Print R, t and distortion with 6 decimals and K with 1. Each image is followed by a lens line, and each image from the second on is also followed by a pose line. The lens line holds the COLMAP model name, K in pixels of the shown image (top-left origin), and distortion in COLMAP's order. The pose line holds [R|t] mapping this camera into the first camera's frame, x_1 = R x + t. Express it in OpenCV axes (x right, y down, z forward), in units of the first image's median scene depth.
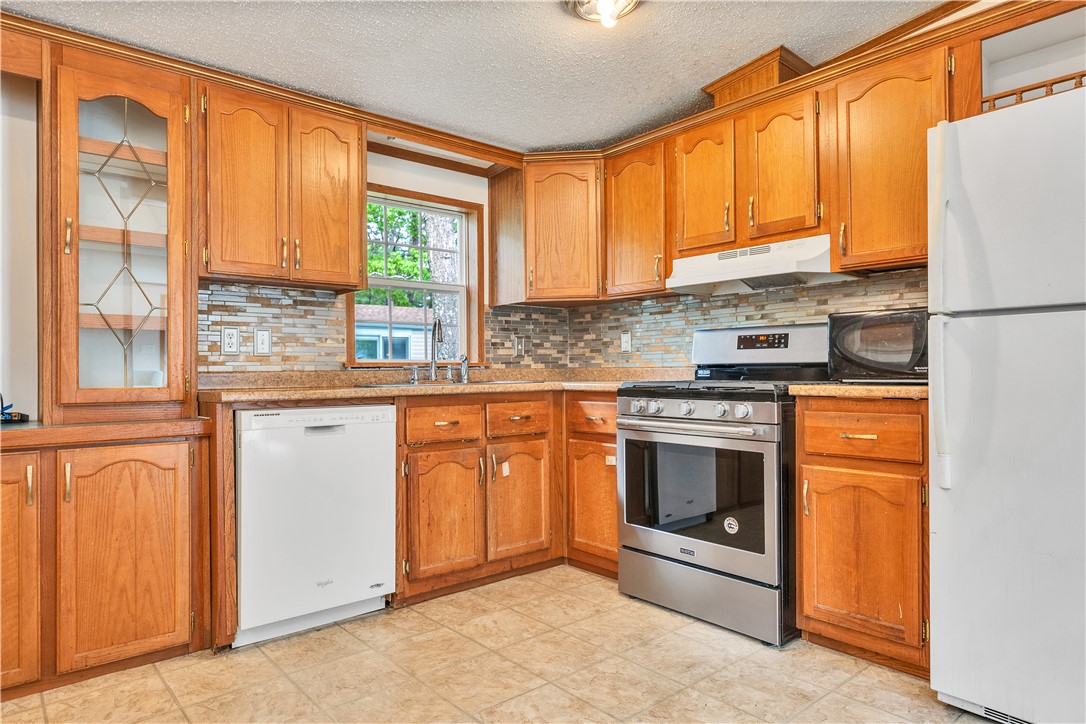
lens RADIAL K [[647.6, 0, 540.7], [0, 647.6, 366.5], [0, 0, 1]] dist [0.001670, -0.001173]
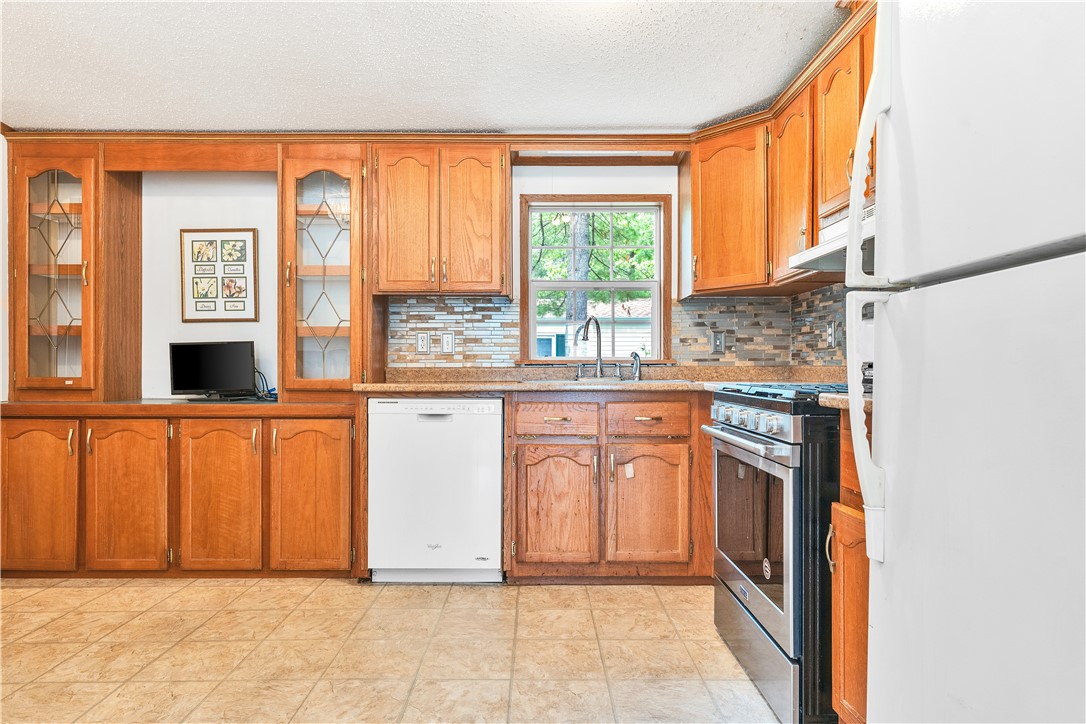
lens RADIAL K [[647.6, 0, 540.7], [0, 647.6, 366.5], [0, 0, 1]] dist [0.001670, -0.001173]
pose [[0.763057, 0.006586, -0.646298, 0.508776], [-0.002217, 0.999969, 0.007573, -0.004164], [0.646328, -0.004346, 0.763048, 0.193752]]
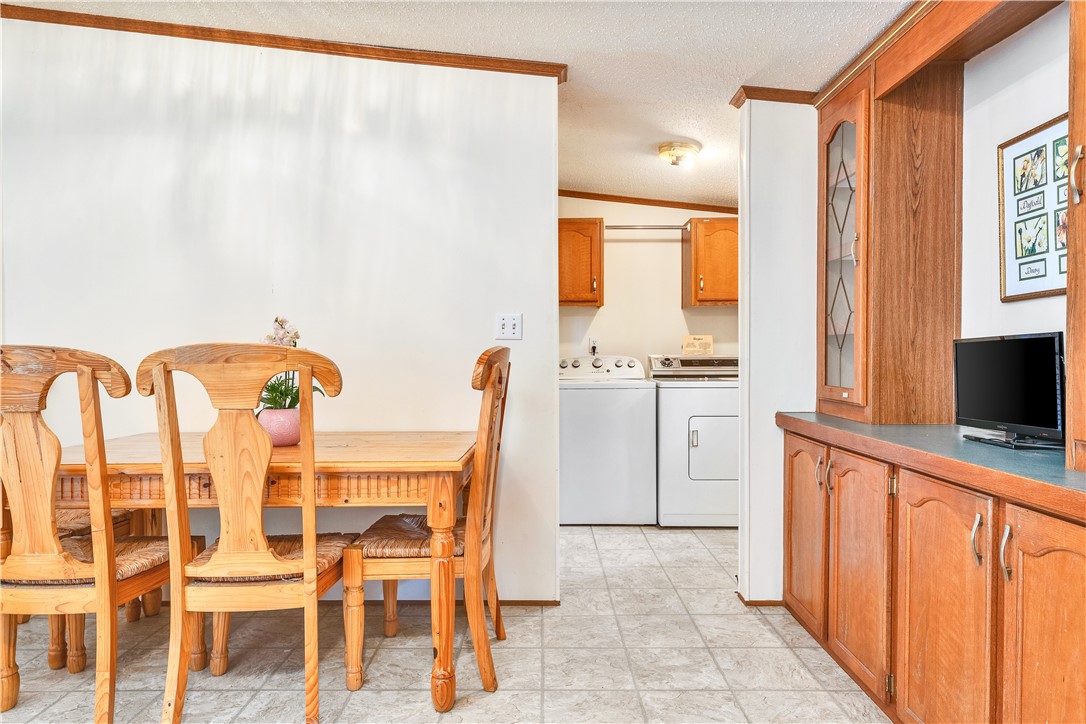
lens RADIAL K [[647.6, 0, 540.7], [0, 647.6, 366.5], [0, 0, 1]] dist [0.001670, -0.001173]
pose [[-0.648046, 0.021173, -0.761307, 0.073011], [0.010441, 0.999767, 0.018917, -0.025141], [0.761530, 0.004310, -0.648115, 0.785158]]
